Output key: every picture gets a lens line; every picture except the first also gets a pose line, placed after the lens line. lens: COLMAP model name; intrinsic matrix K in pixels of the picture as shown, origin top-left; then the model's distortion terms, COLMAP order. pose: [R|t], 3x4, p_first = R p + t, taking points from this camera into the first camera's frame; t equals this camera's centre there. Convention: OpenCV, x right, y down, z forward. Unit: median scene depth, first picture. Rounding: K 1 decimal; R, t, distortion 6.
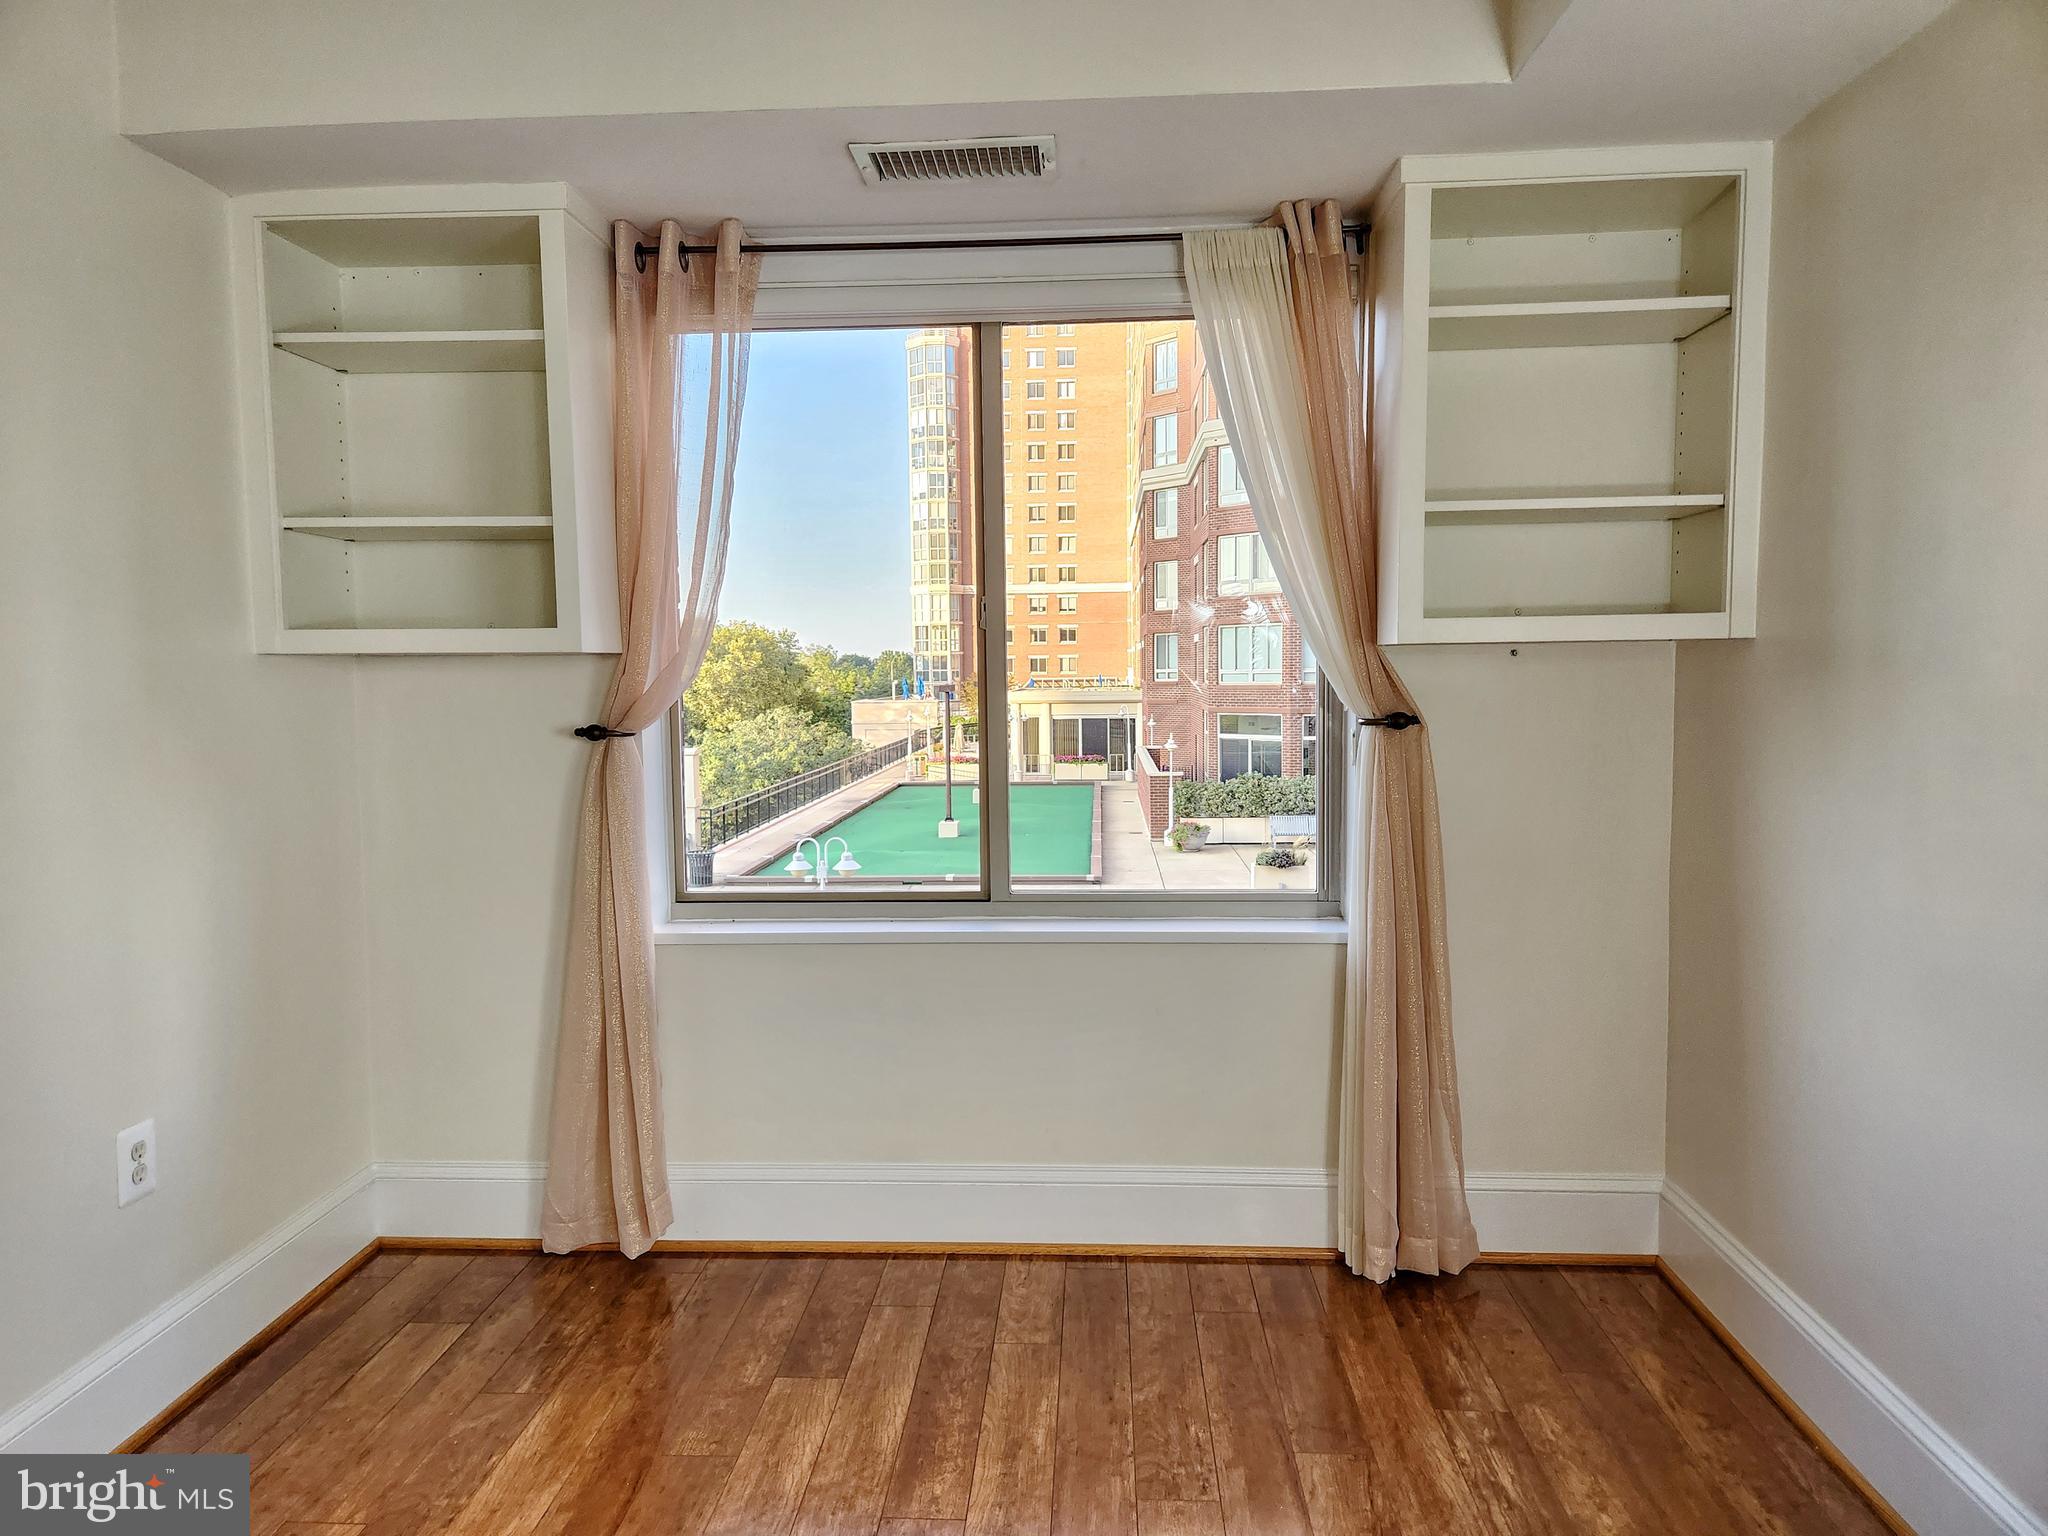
lens RADIAL K [[1397.3, 0, 1085.0], [0, 1397.3, 833.0], [0, 0, 1]] dist [0.063393, -0.052775]
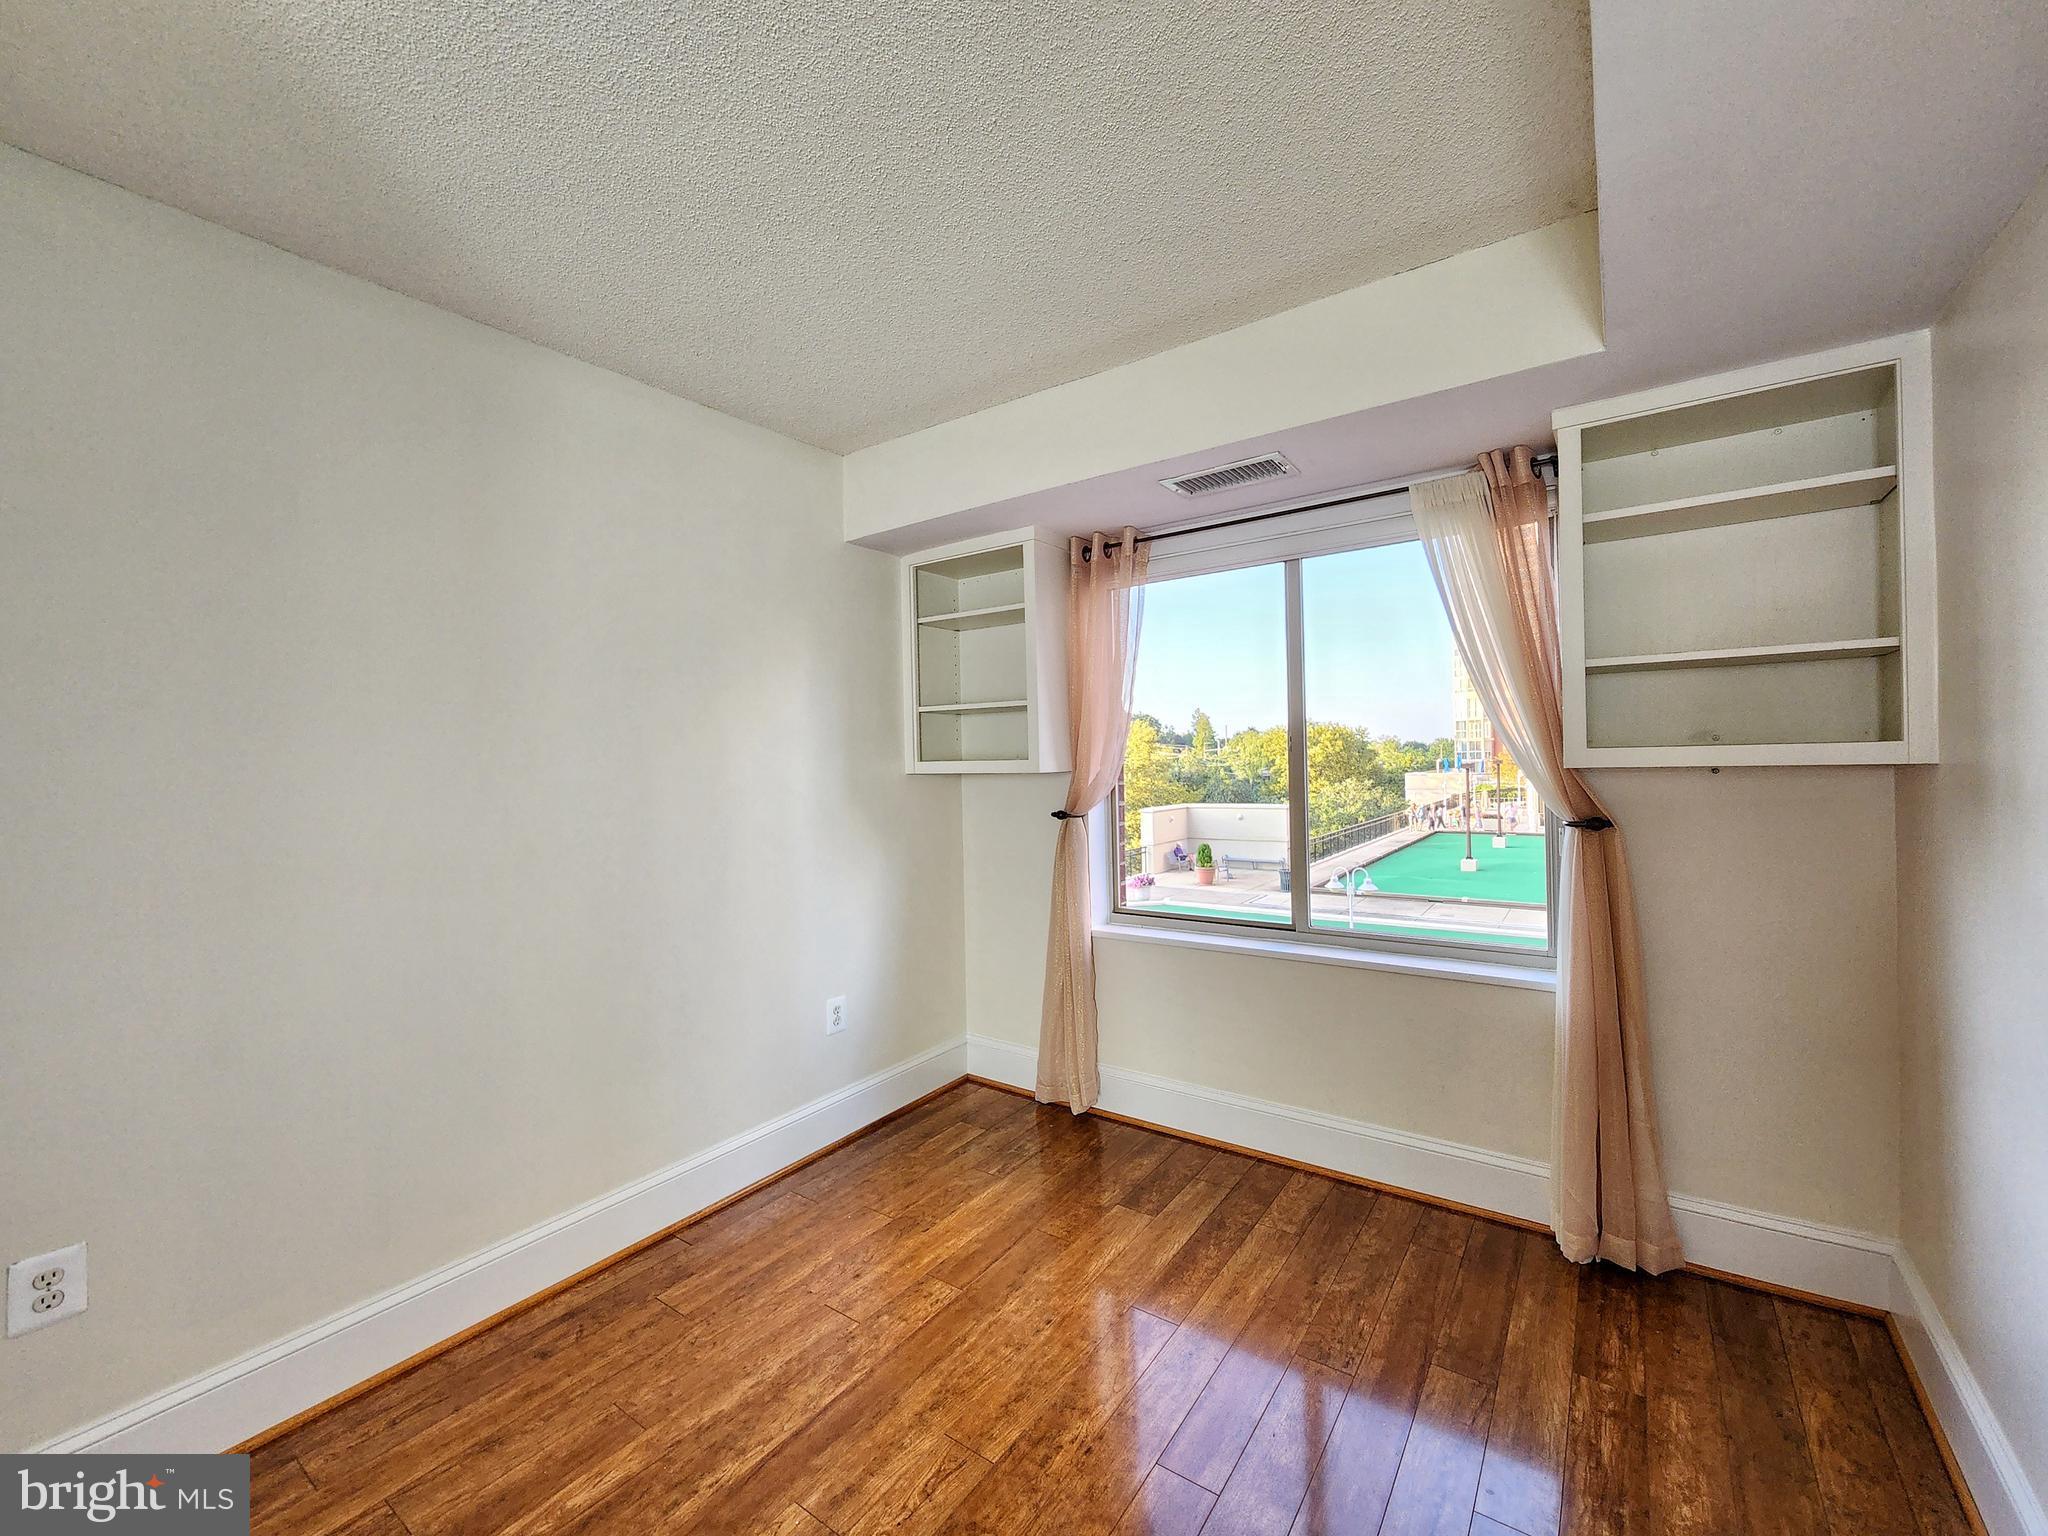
lens RADIAL K [[883.8, 0, 1023.0], [0, 883.8, 806.9], [0, 0, 1]] dist [-0.005629, -0.004515]
pose [[0.826372, 0.024391, -0.562596, 0.256850], [-0.053606, 0.997932, -0.035474, -0.040310], [0.560567, 0.059473, 0.825971, 0.043953]]
